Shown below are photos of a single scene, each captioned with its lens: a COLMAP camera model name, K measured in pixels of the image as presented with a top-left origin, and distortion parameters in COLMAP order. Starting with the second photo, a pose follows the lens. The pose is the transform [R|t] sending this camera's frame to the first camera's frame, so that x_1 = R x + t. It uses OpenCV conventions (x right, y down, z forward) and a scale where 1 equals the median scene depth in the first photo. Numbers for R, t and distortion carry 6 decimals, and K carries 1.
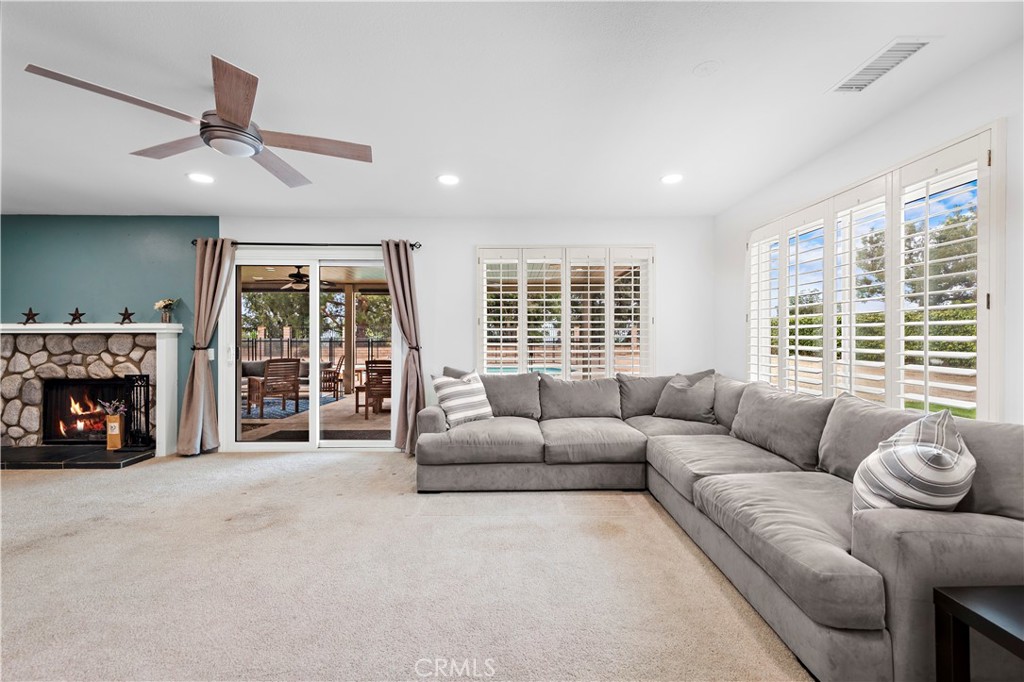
lens RADIAL K [[405.2, 0, 517.8], [0, 405.2, 336.0], [0, 0, 1]] dist [0.008082, -0.000669]
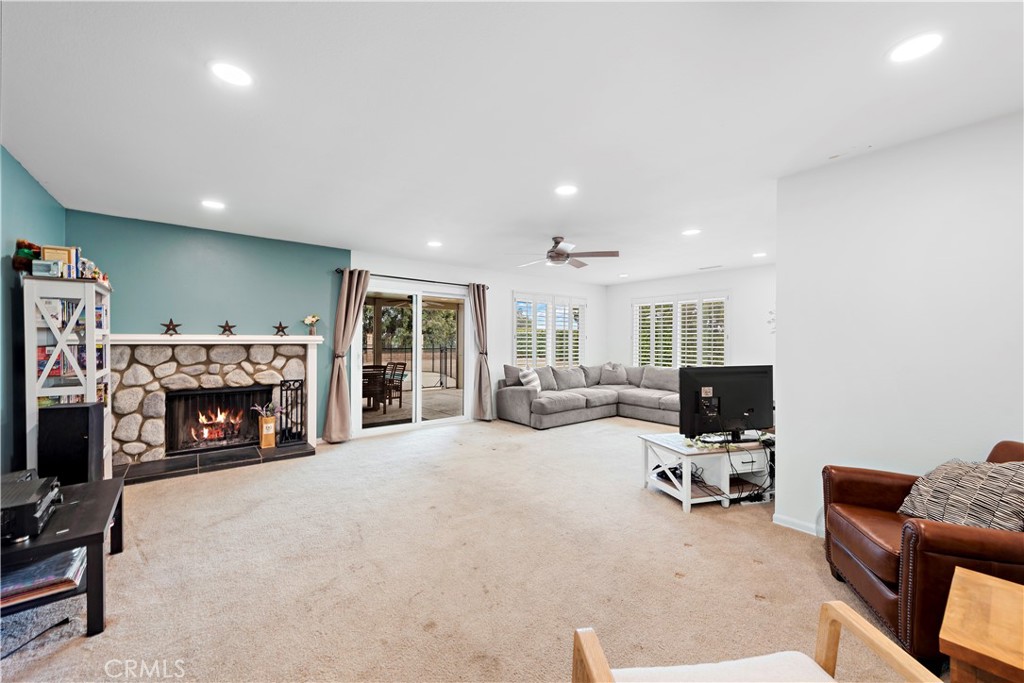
lens RADIAL K [[405.2, 0, 522.6], [0, 405.2, 341.2], [0, 0, 1]] dist [0.008082, -0.000669]
pose [[0.779929, 0.004680, 0.625850, -1.114842], [-0.002347, 0.999987, -0.004552, -0.010952], [-0.625863, 0.002081, 0.779930, -0.302297]]
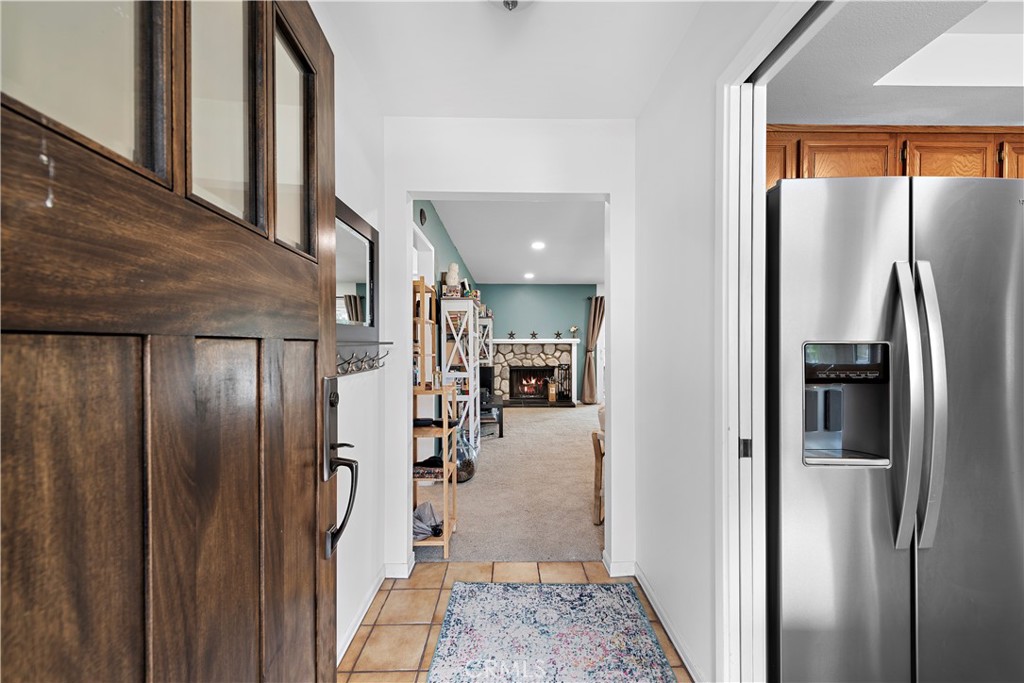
lens RADIAL K [[405.2, 0, 517.0], [0, 405.2, 344.5], [0, 0, 1]] dist [0.008082, -0.000669]
pose [[0.999893, 0.001899, 0.014494, -1.162454], [-0.001909, 0.999998, 0.000650, -0.003374], [-0.014493, -0.000678, 0.999895, -0.973064]]
